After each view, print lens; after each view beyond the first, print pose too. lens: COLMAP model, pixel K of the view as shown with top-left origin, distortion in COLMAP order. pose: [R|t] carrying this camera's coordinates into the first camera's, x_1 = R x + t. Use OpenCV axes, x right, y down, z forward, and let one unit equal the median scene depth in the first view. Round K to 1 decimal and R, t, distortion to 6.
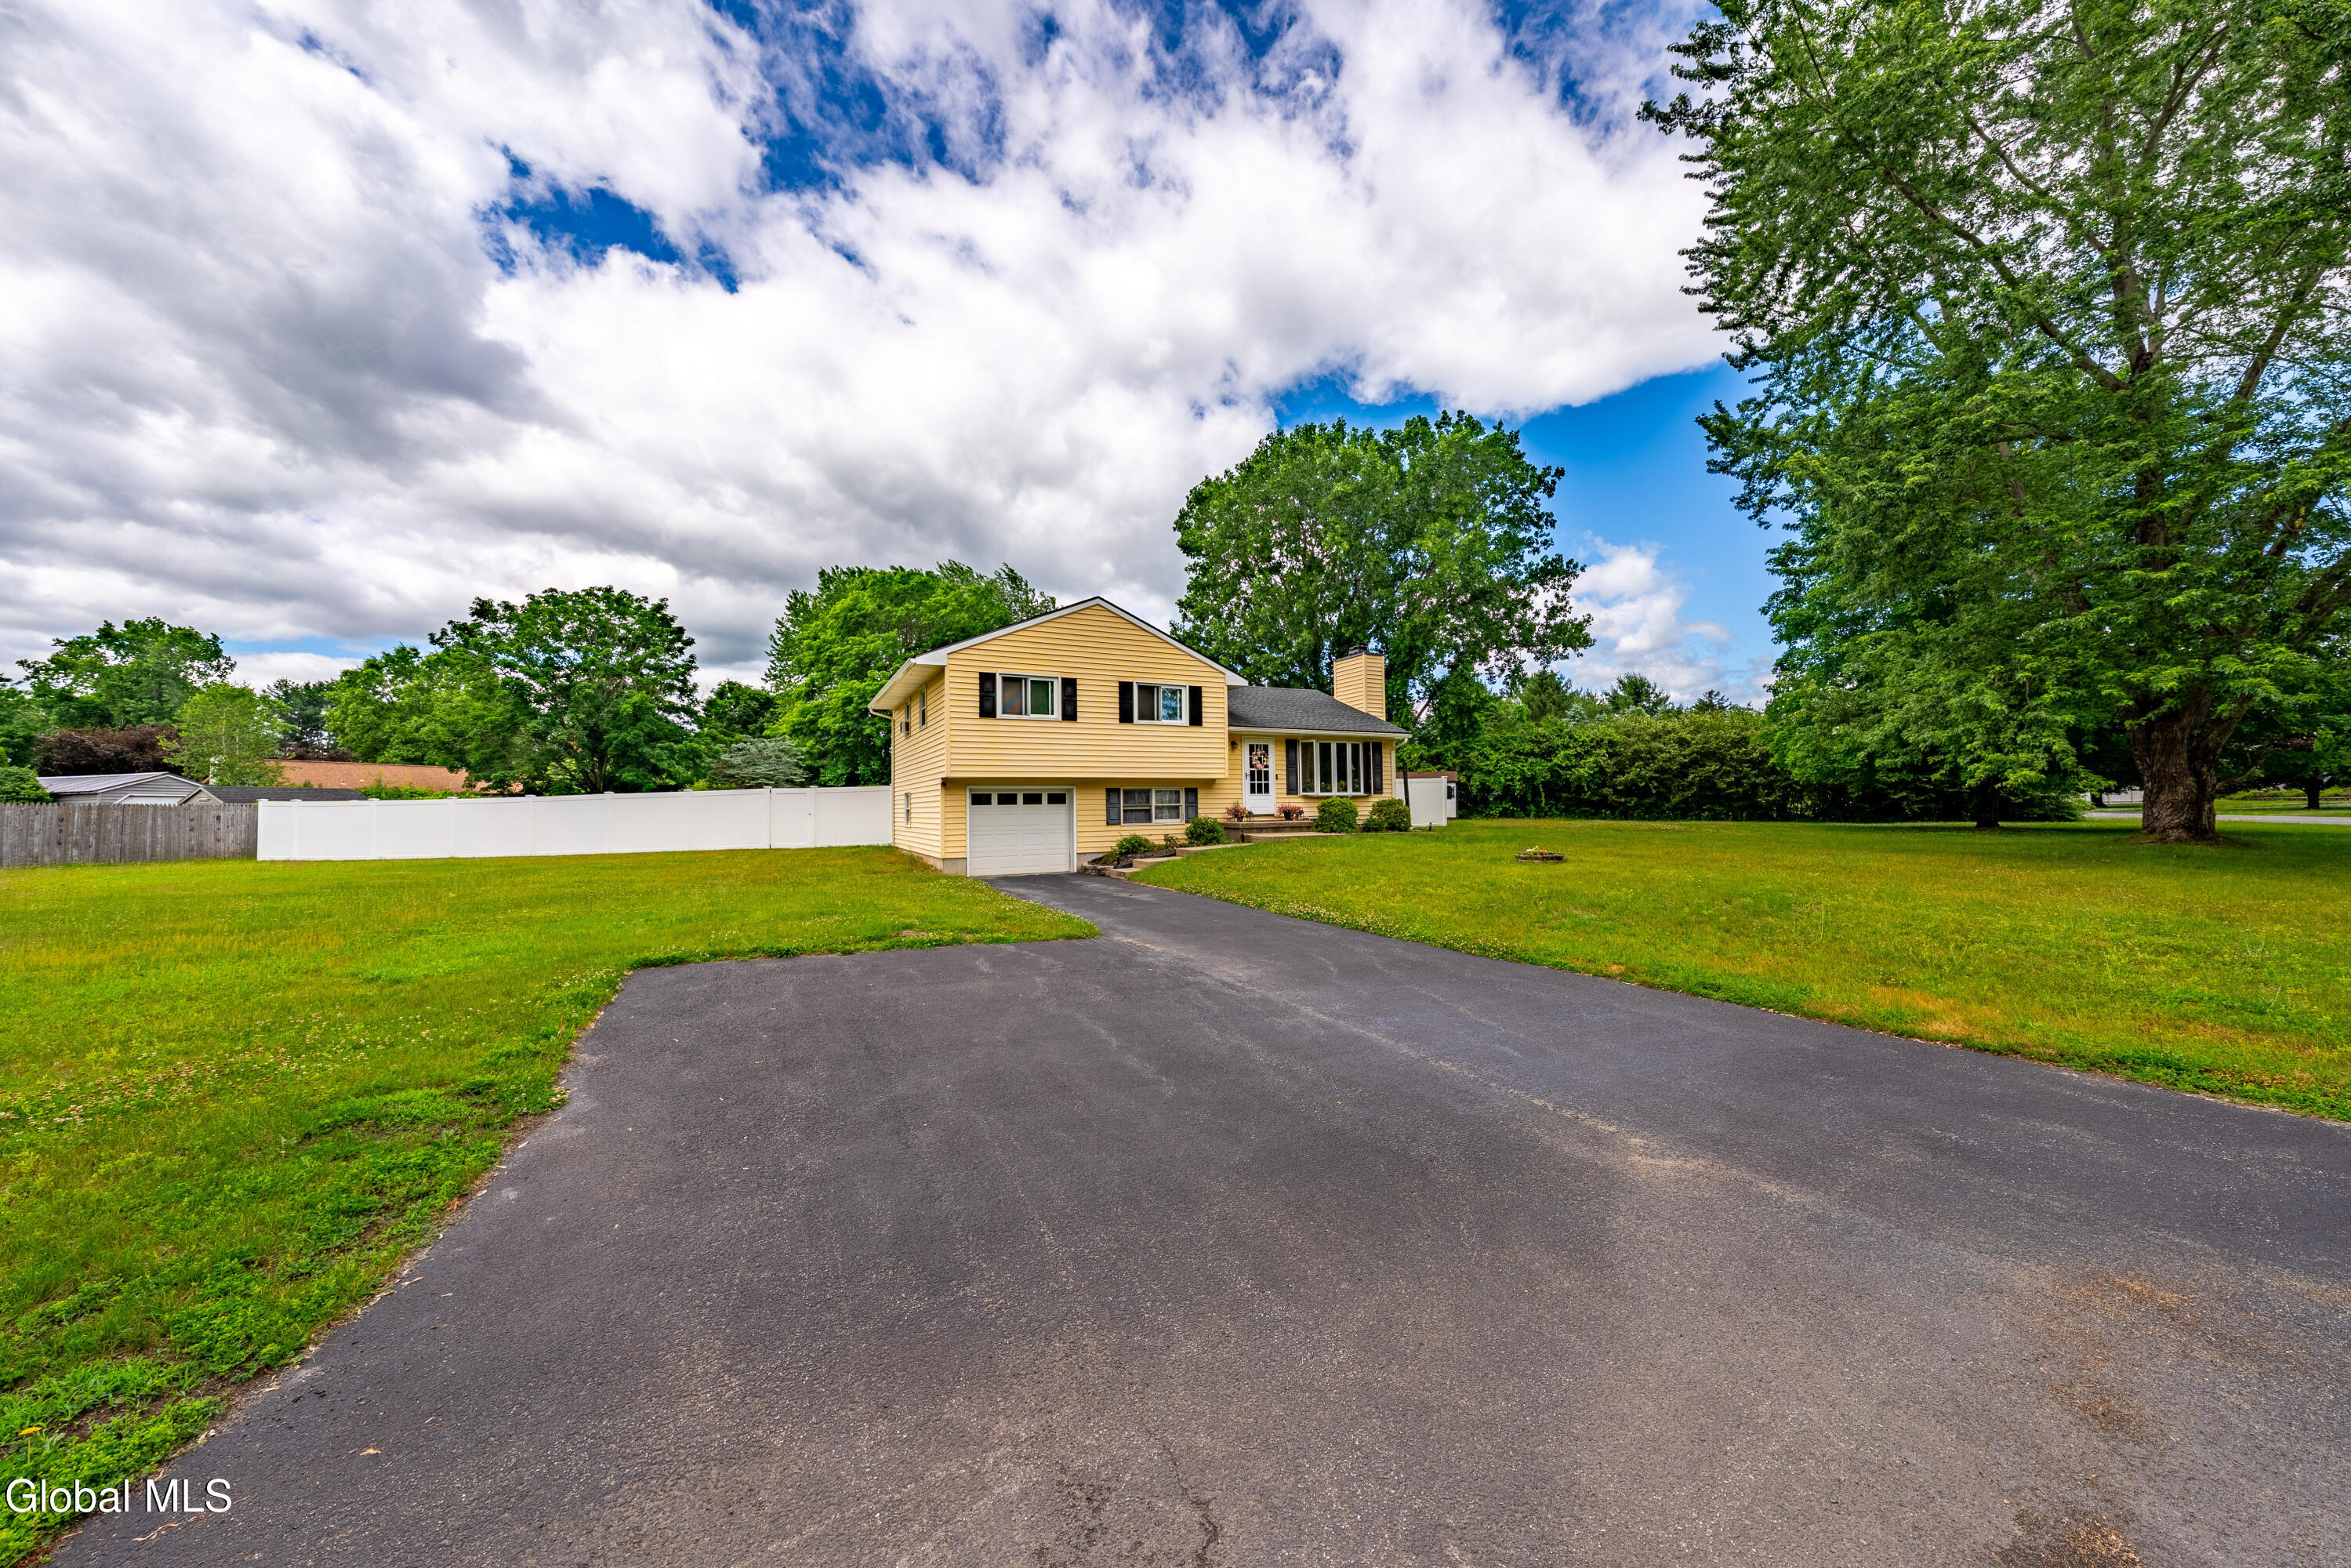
lens RADIAL K [[802.5, 0, 1177.0], [0, 802.5, 781.8], [0, 0, 1]] dist [-0.000855, -0.000519]
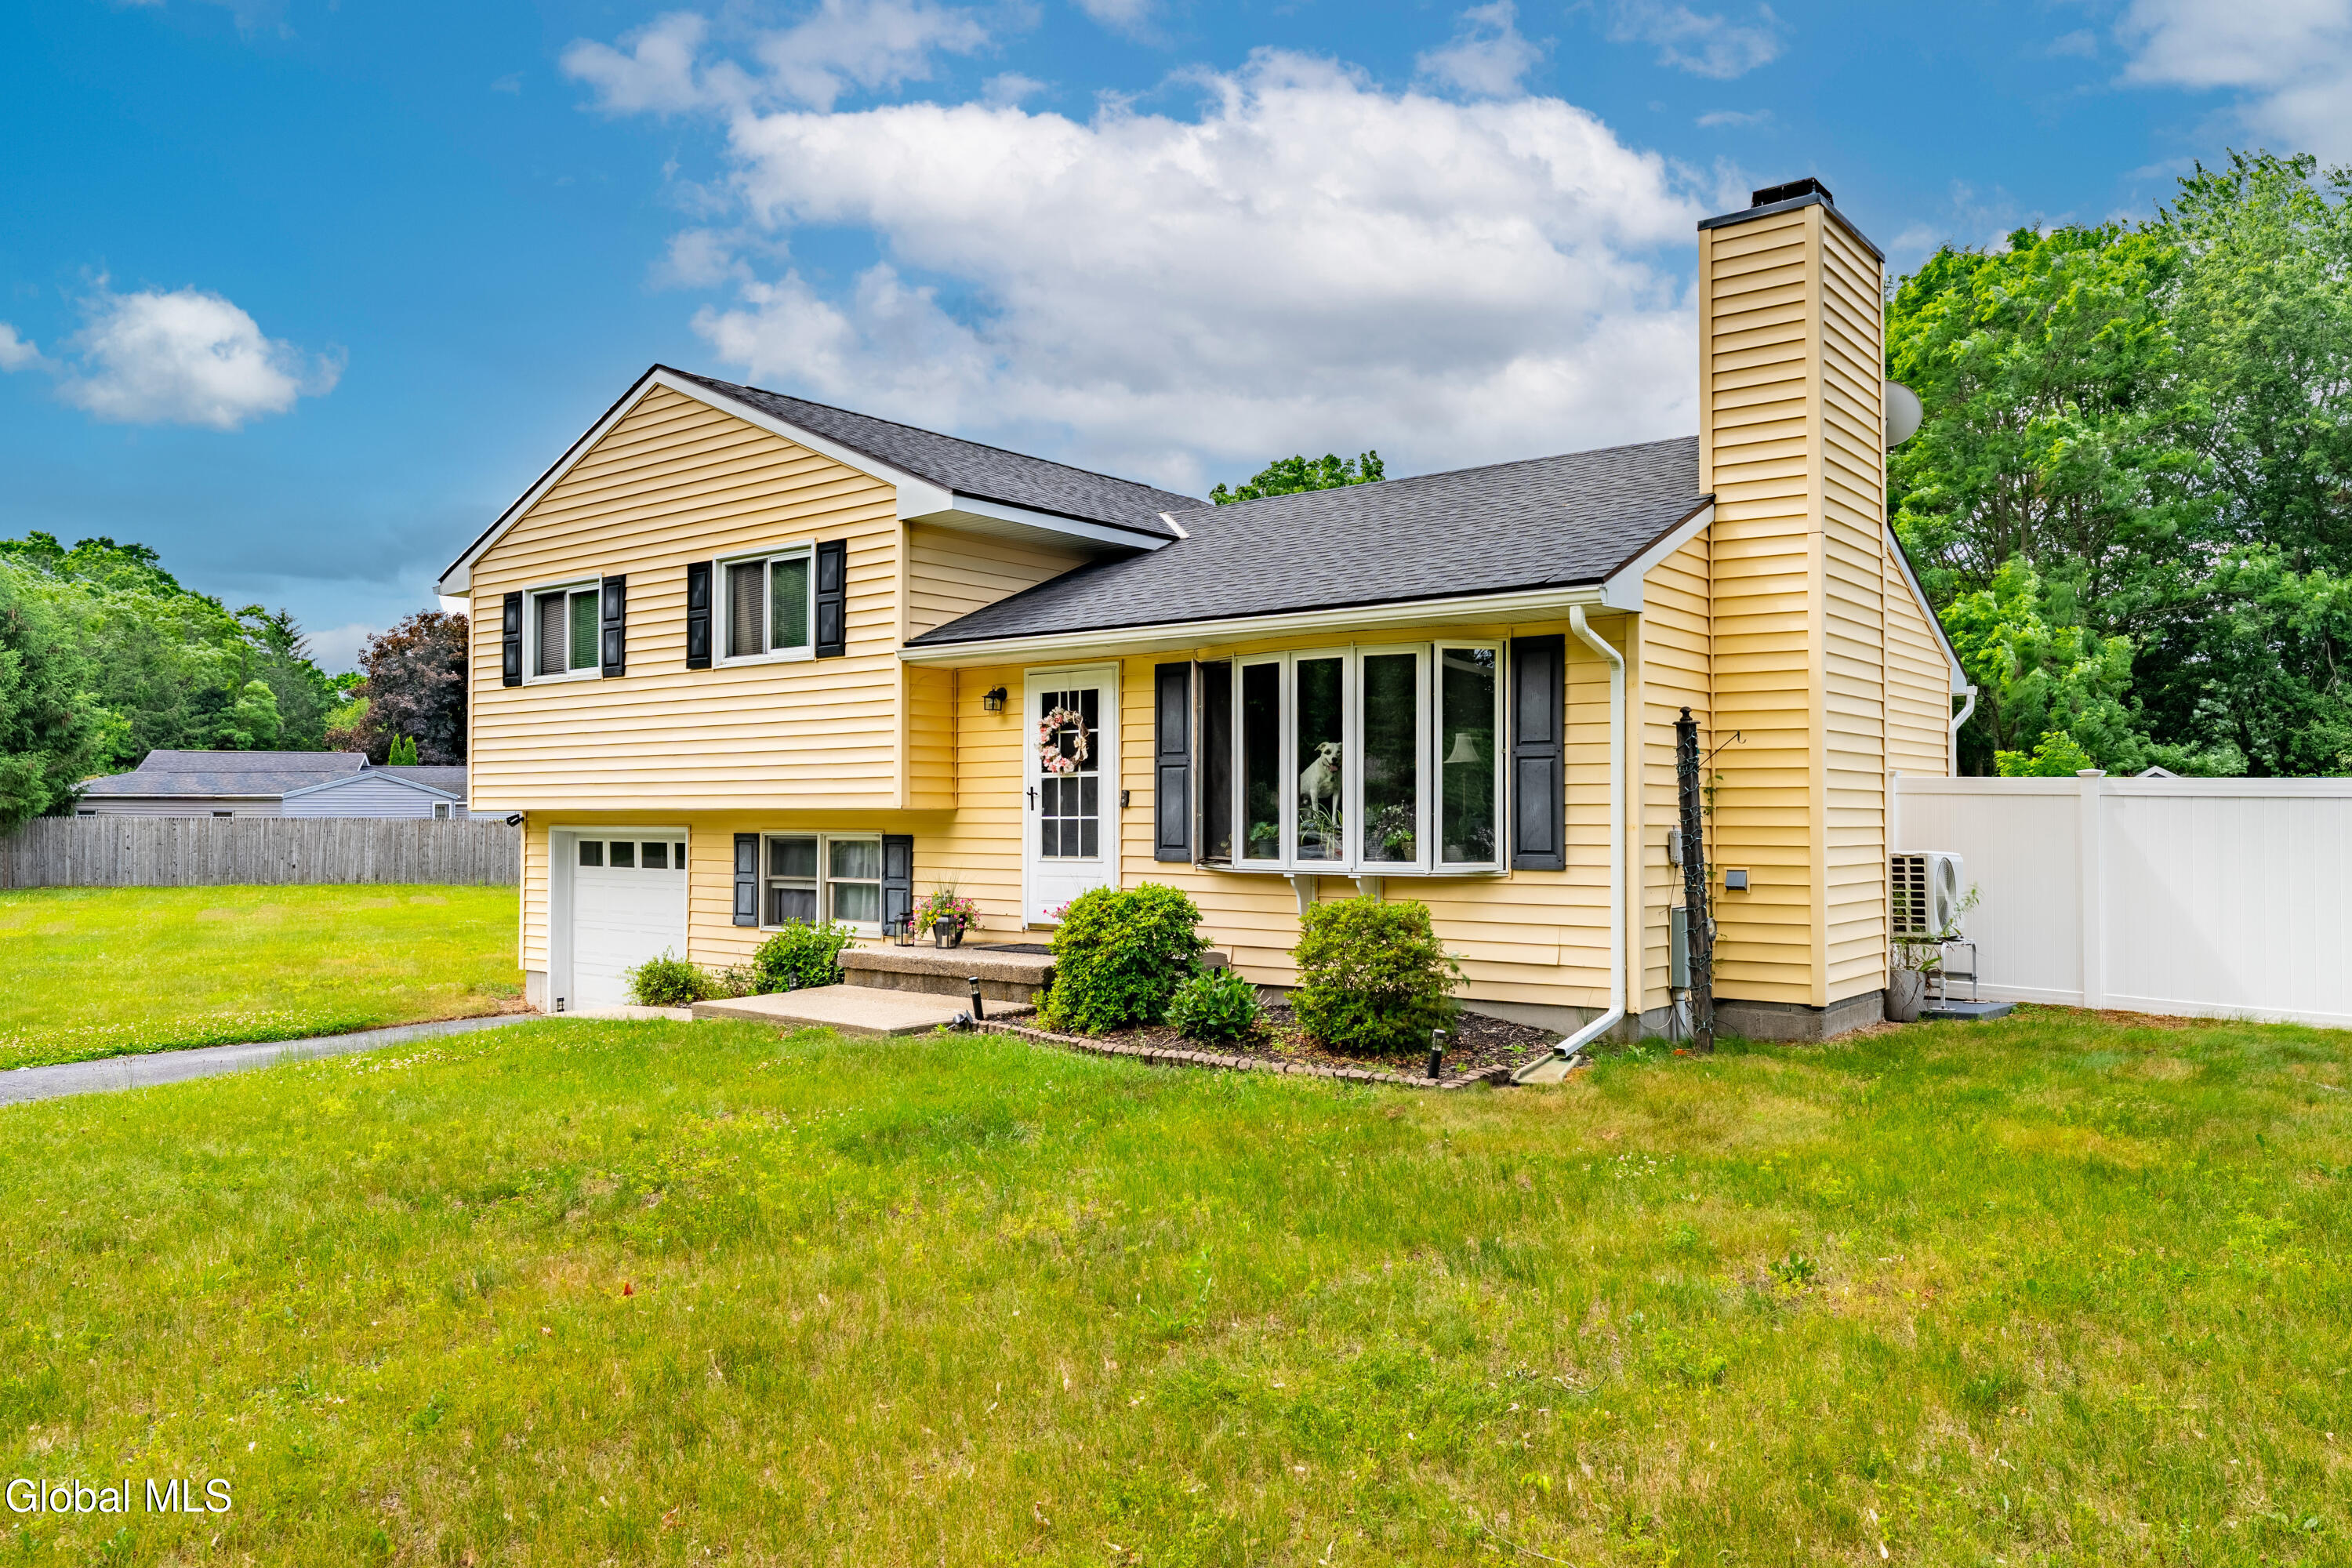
lens RADIAL K [[1613.3, 0, 1177.4], [0, 1613.3, 787.3], [0, 0, 1]] dist [0.002222, 0.001043]
pose [[0.421946, -0.003215, -0.906615, 0.658195], [0.022263, 0.999729, 0.006816, -0.013849], [0.906348, -0.023060, 0.421903, 0.775263]]
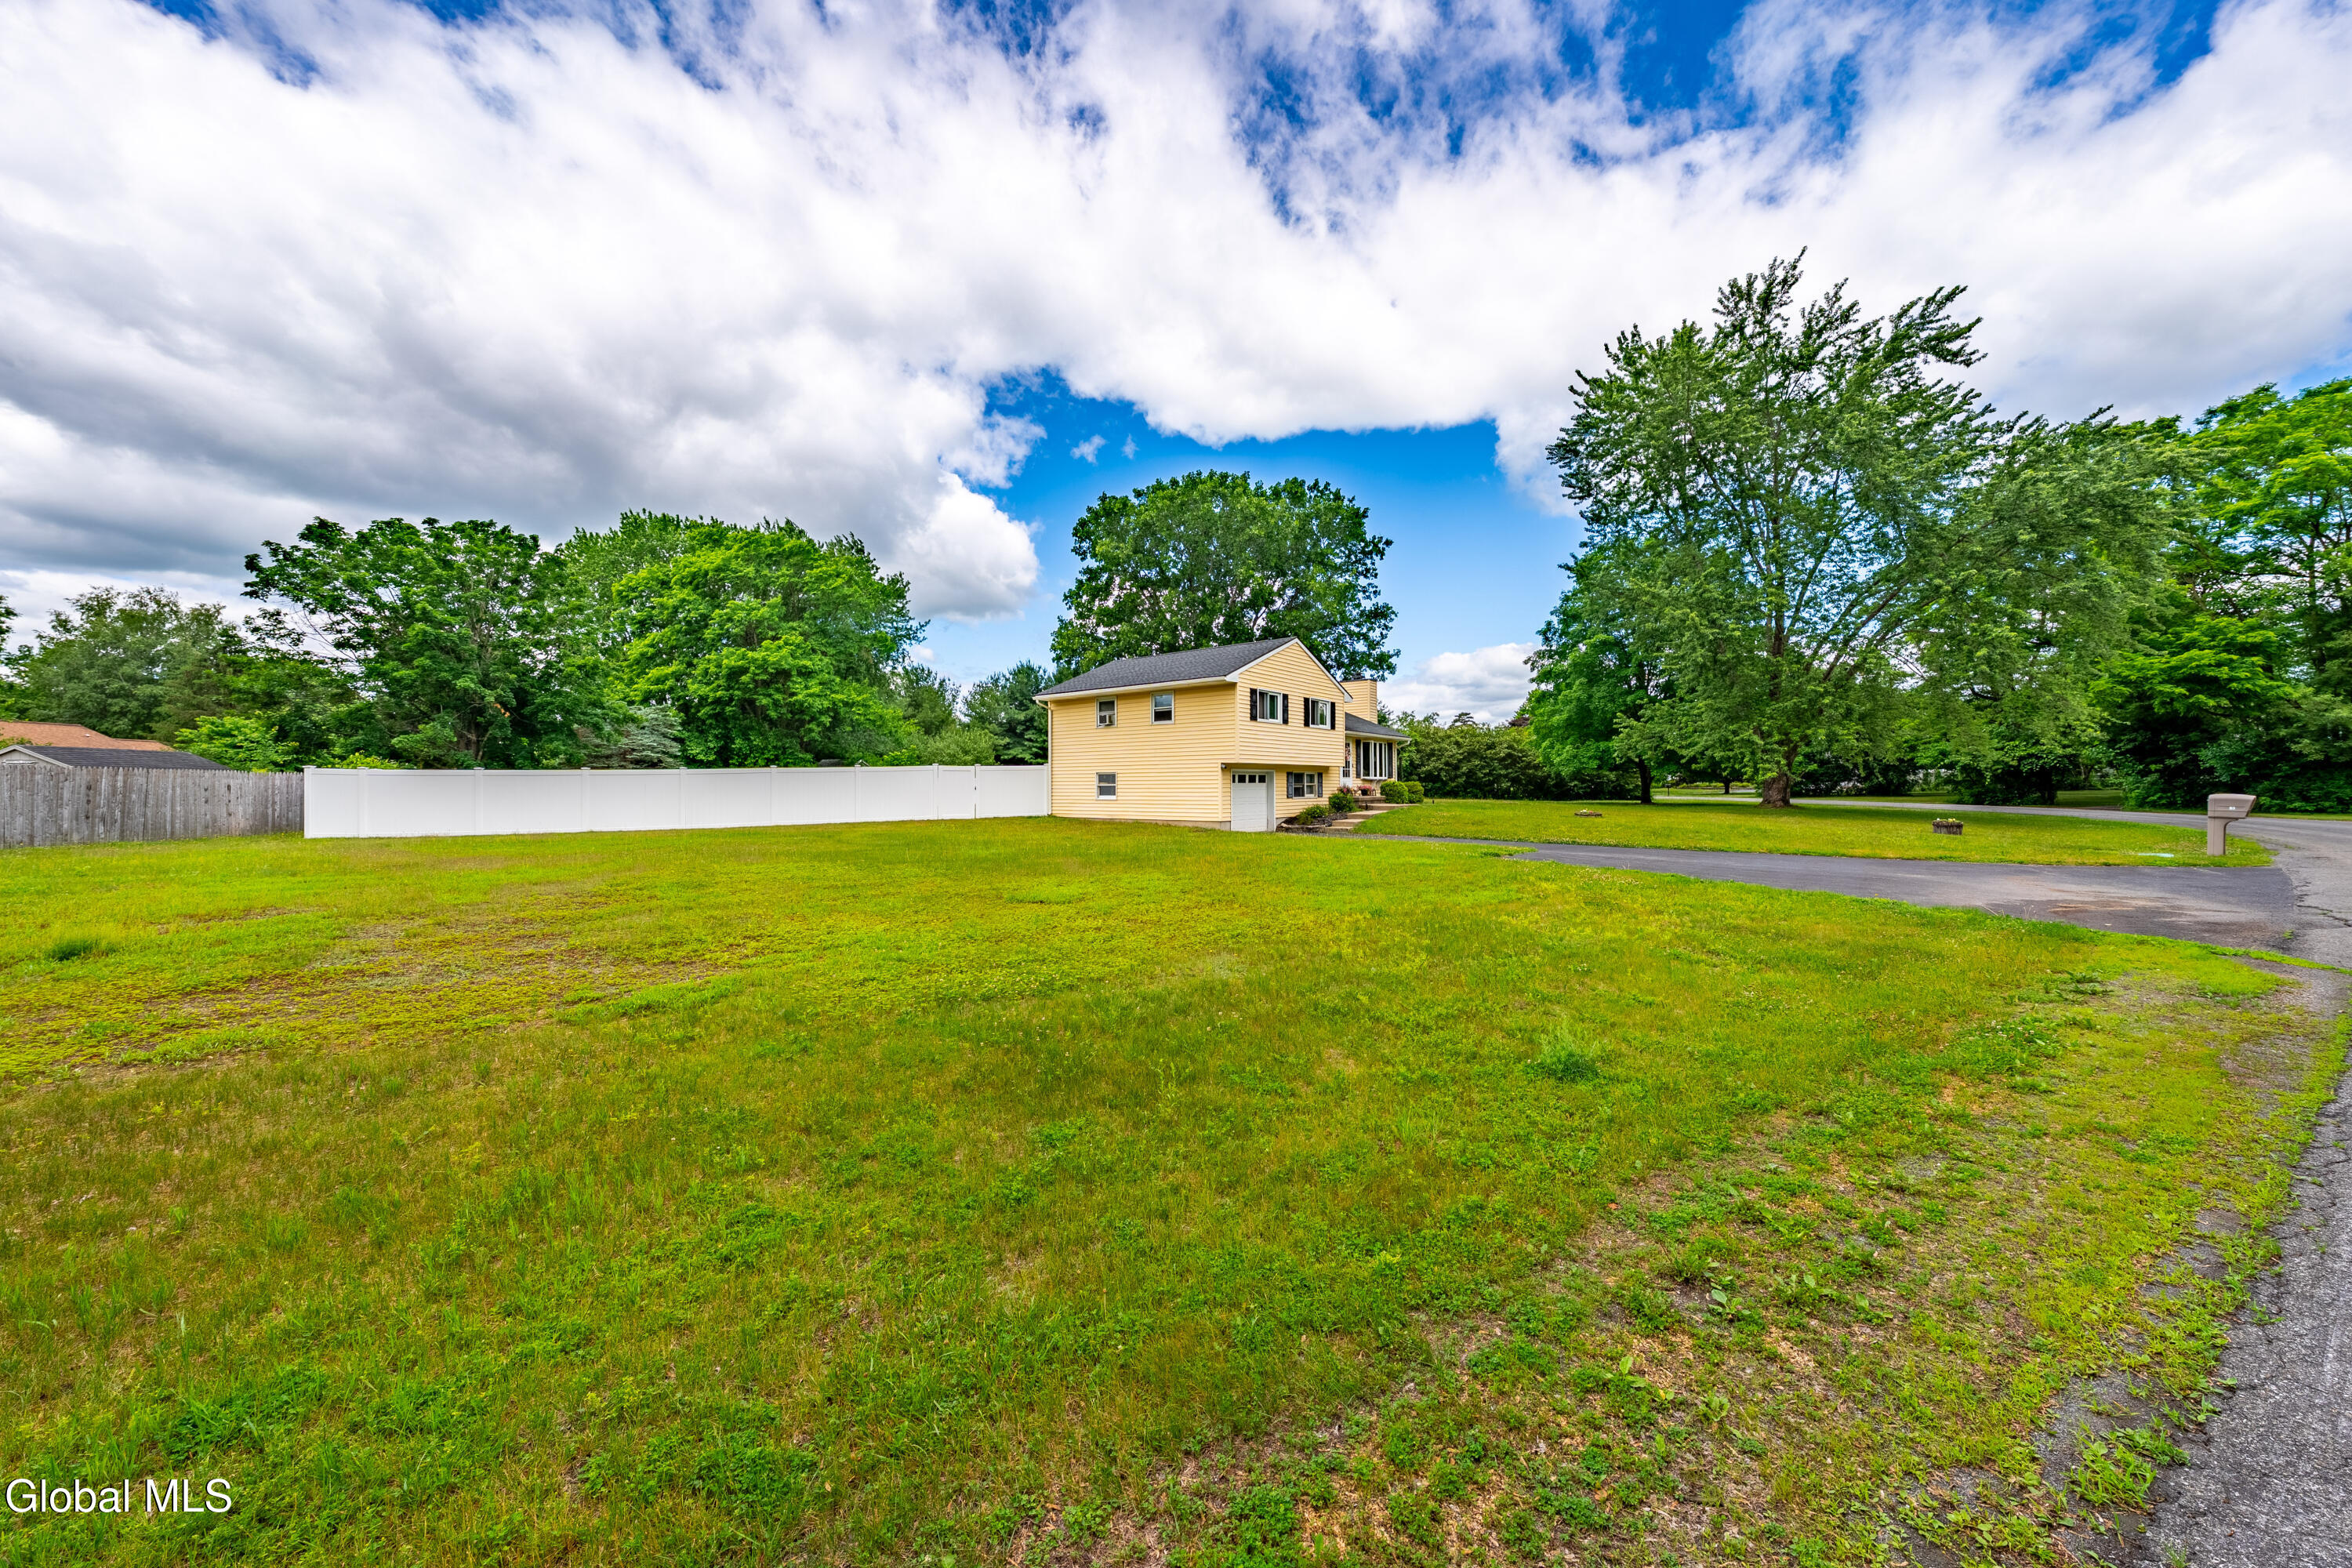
lens RADIAL K [[802.8, 0, 1179.8], [0, 802.8, 777.4], [0, 0, 1]] dist [-0.000855, -0.000519]
pose [[0.906027, 0.014639, 0.422966, -0.766656], [-0.022934, 0.999631, 0.014529, 0.001259], [-0.422597, -0.022864, 0.906029, -0.173406]]
